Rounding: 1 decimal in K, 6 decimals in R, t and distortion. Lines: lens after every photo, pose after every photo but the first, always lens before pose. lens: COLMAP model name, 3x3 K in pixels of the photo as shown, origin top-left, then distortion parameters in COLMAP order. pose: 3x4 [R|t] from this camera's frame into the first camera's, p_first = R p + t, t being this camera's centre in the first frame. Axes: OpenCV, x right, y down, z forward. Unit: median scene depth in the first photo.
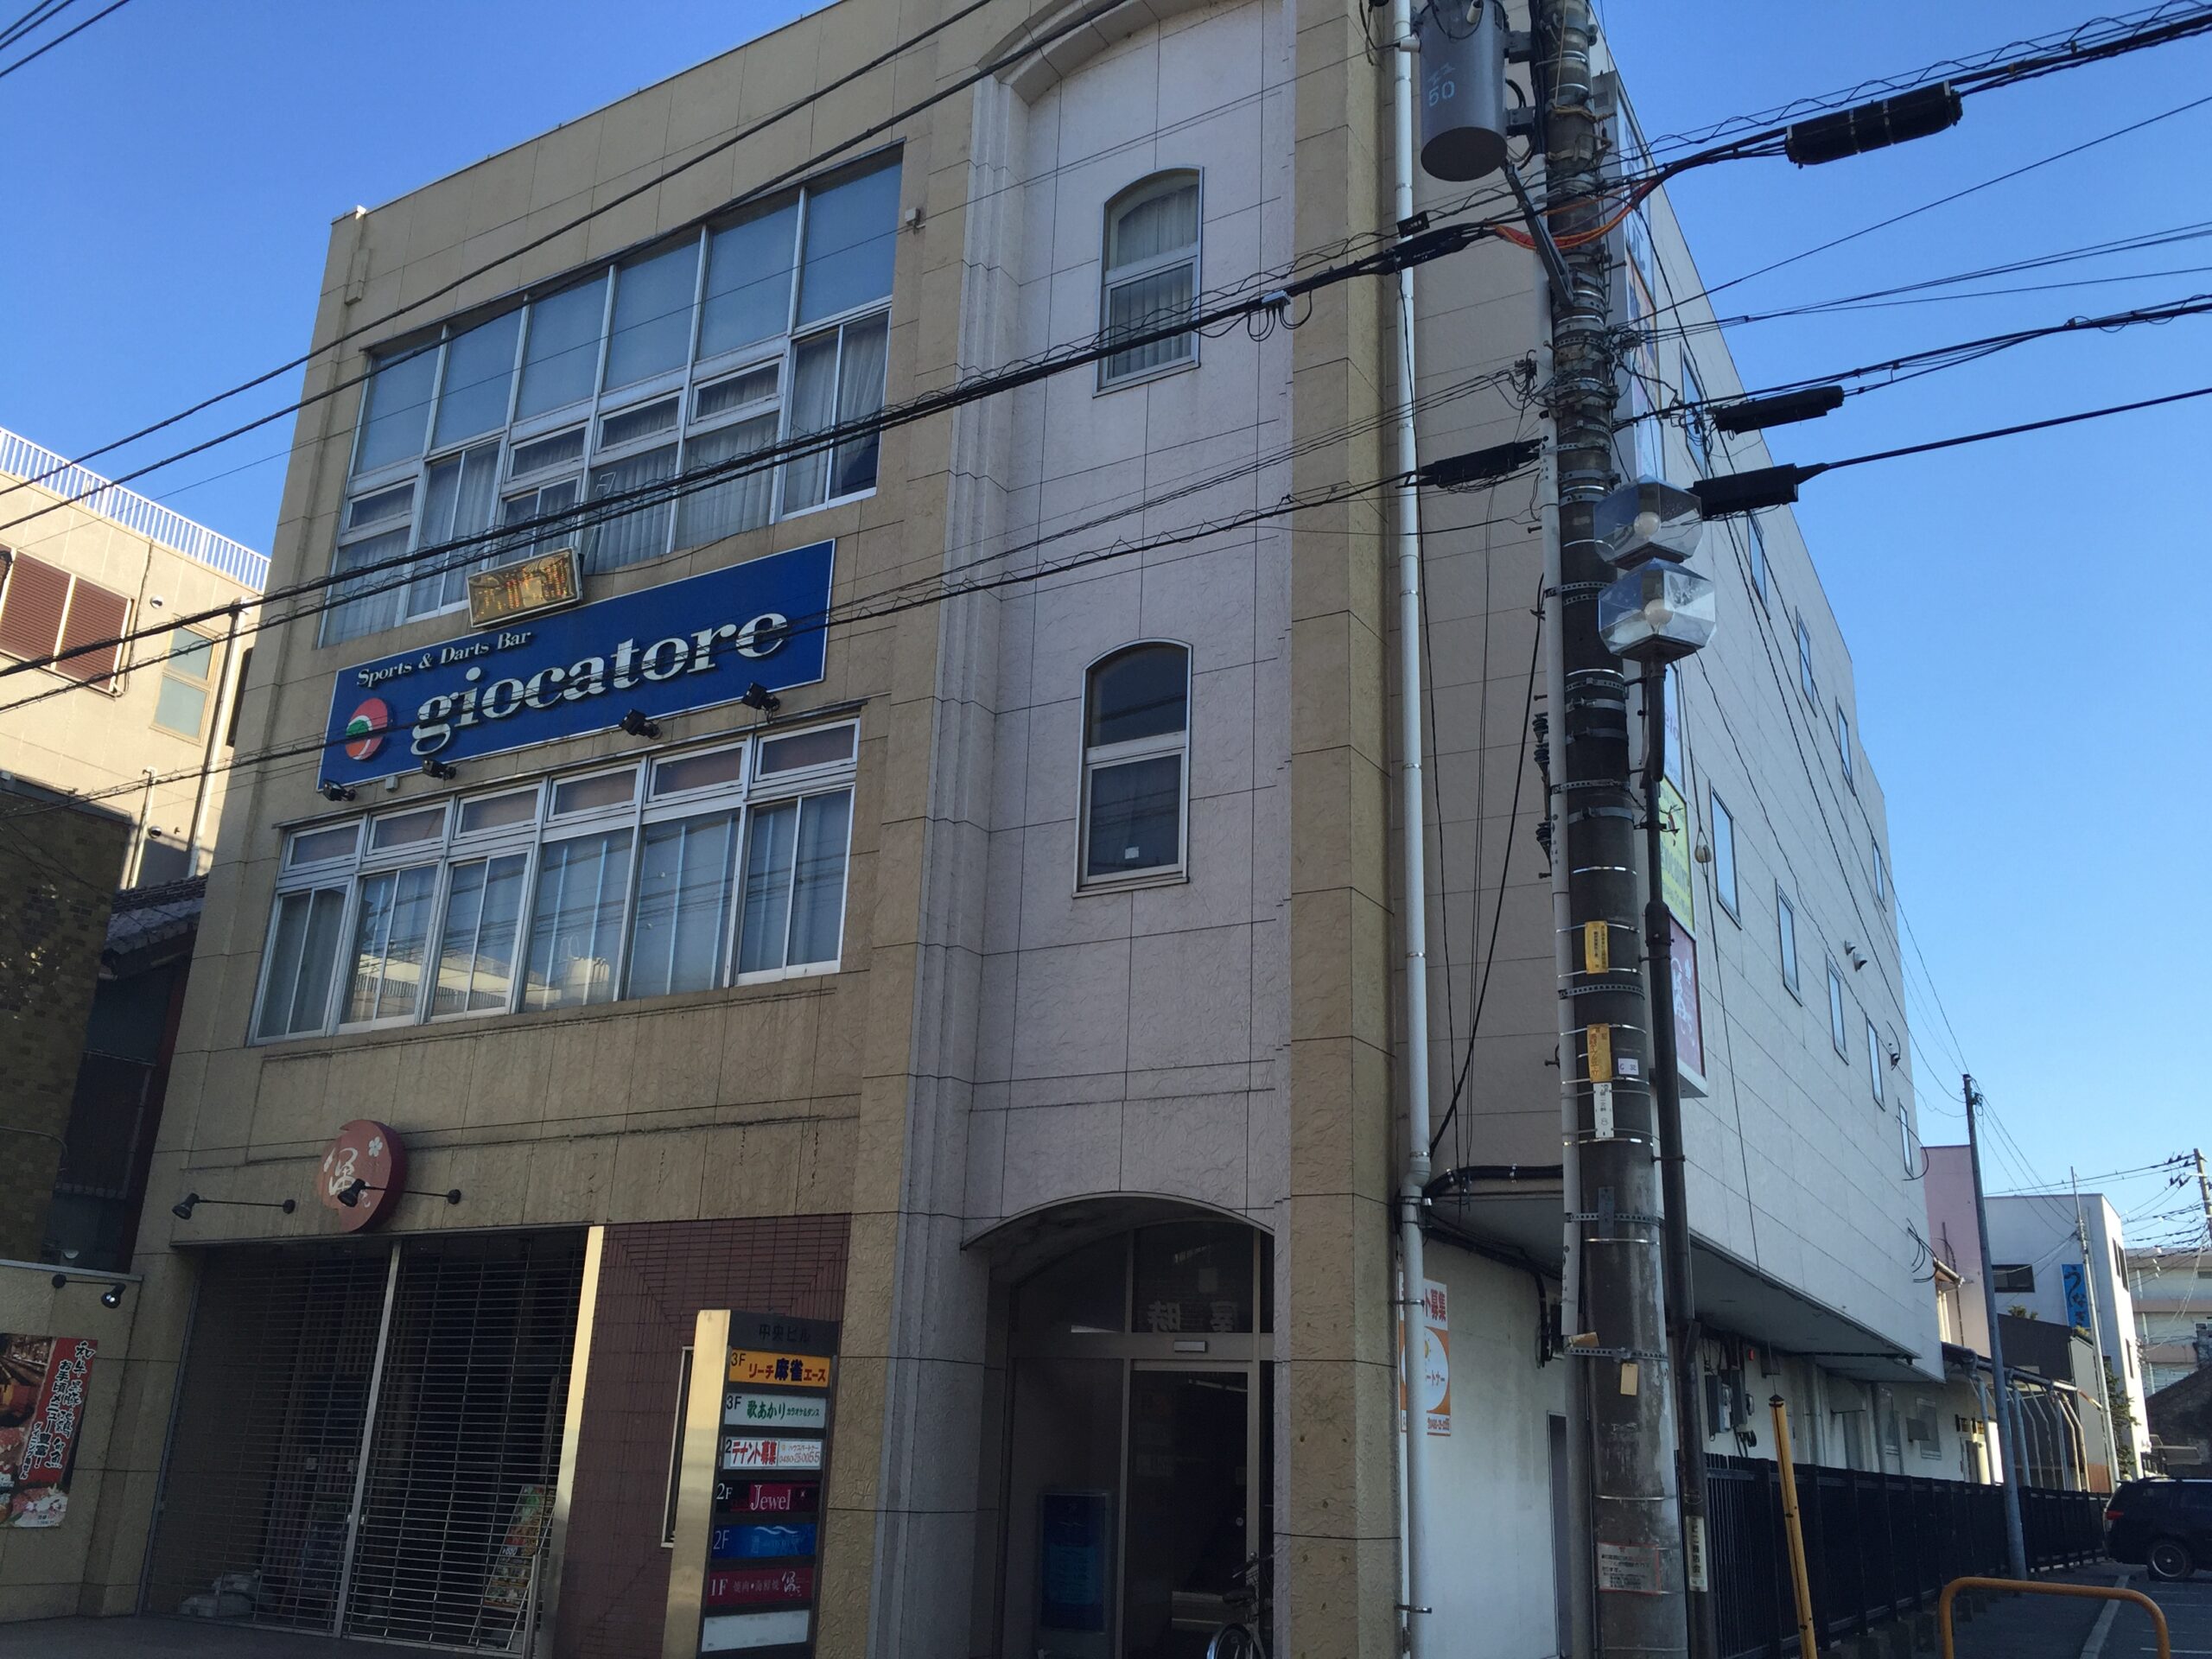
lens RADIAL K [[1883.4, 0, 1106.0], [0, 1883.4, 829.5], [0, 0, 1]] dist [0.083583, -0.098927]
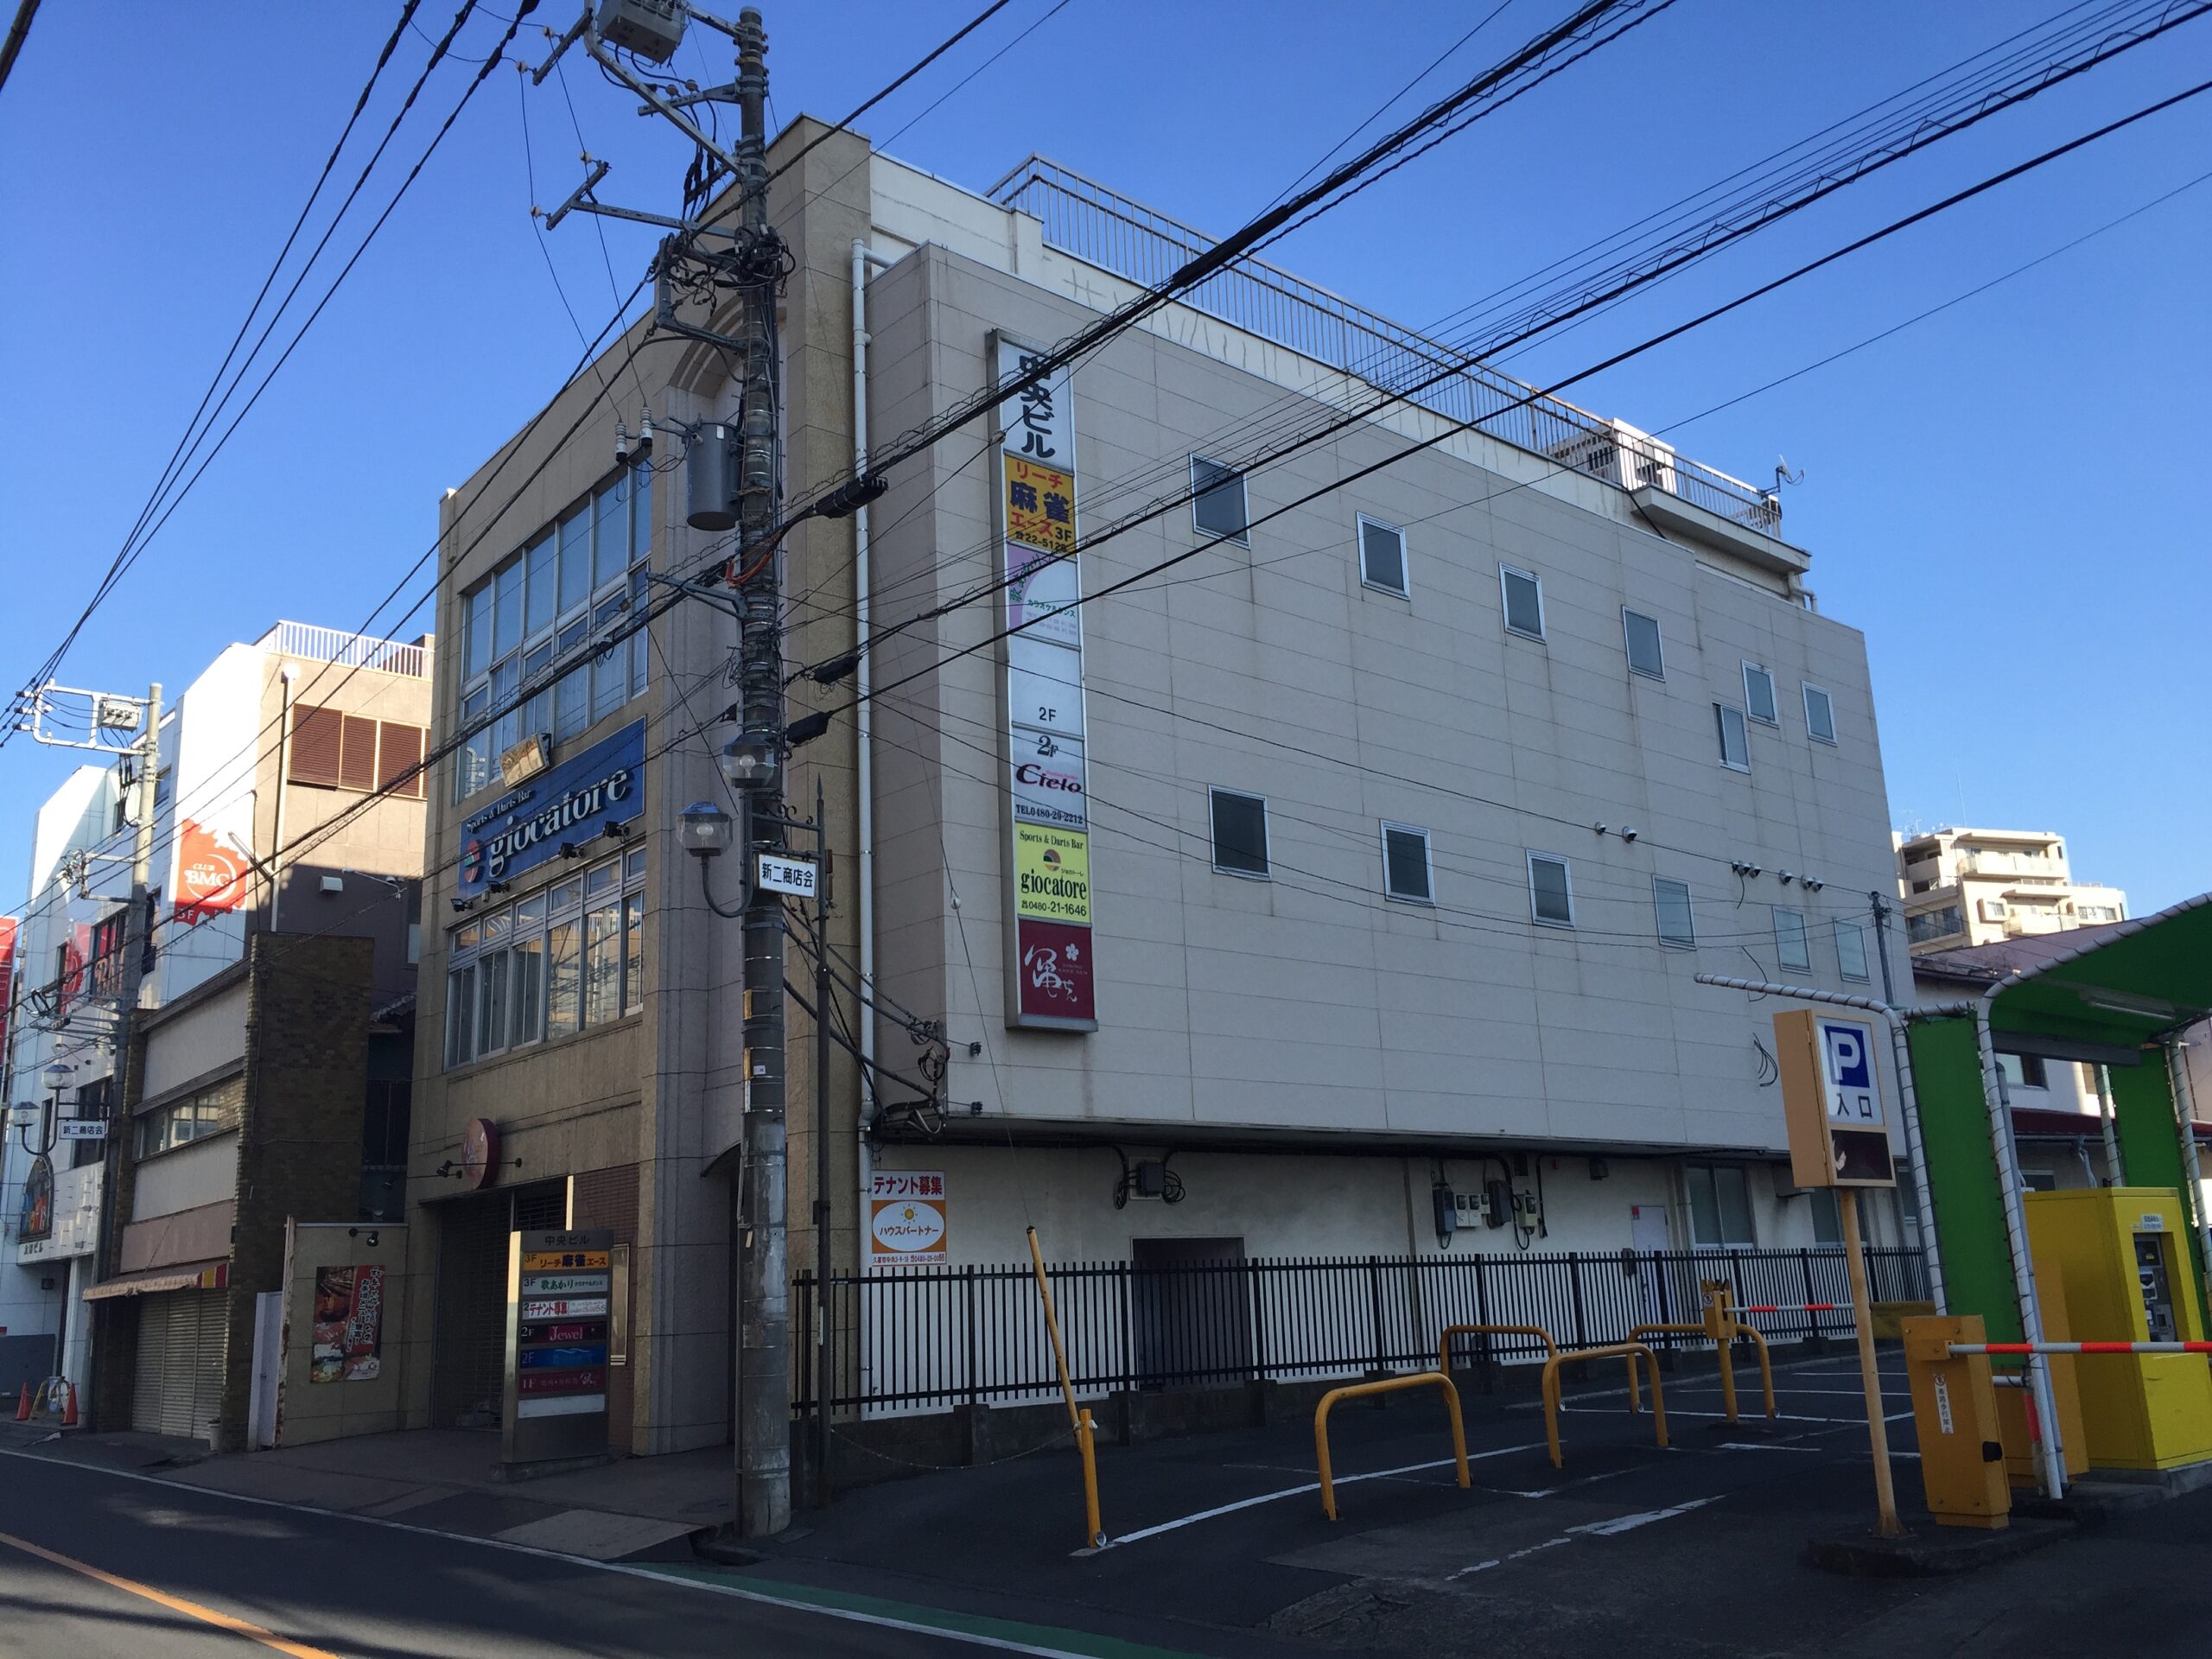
lens RADIAL K [[1883.4, 0, 1106.0], [0, 1883.4, 829.5], [0, 0, 1]] dist [0.083583, -0.098927]
pose [[0.936427, -0.152570, -0.315955, 0.682440], [0.177226, 0.982866, 0.050651, -0.077220], [0.302813, -0.103427, 0.947421, -0.340802]]
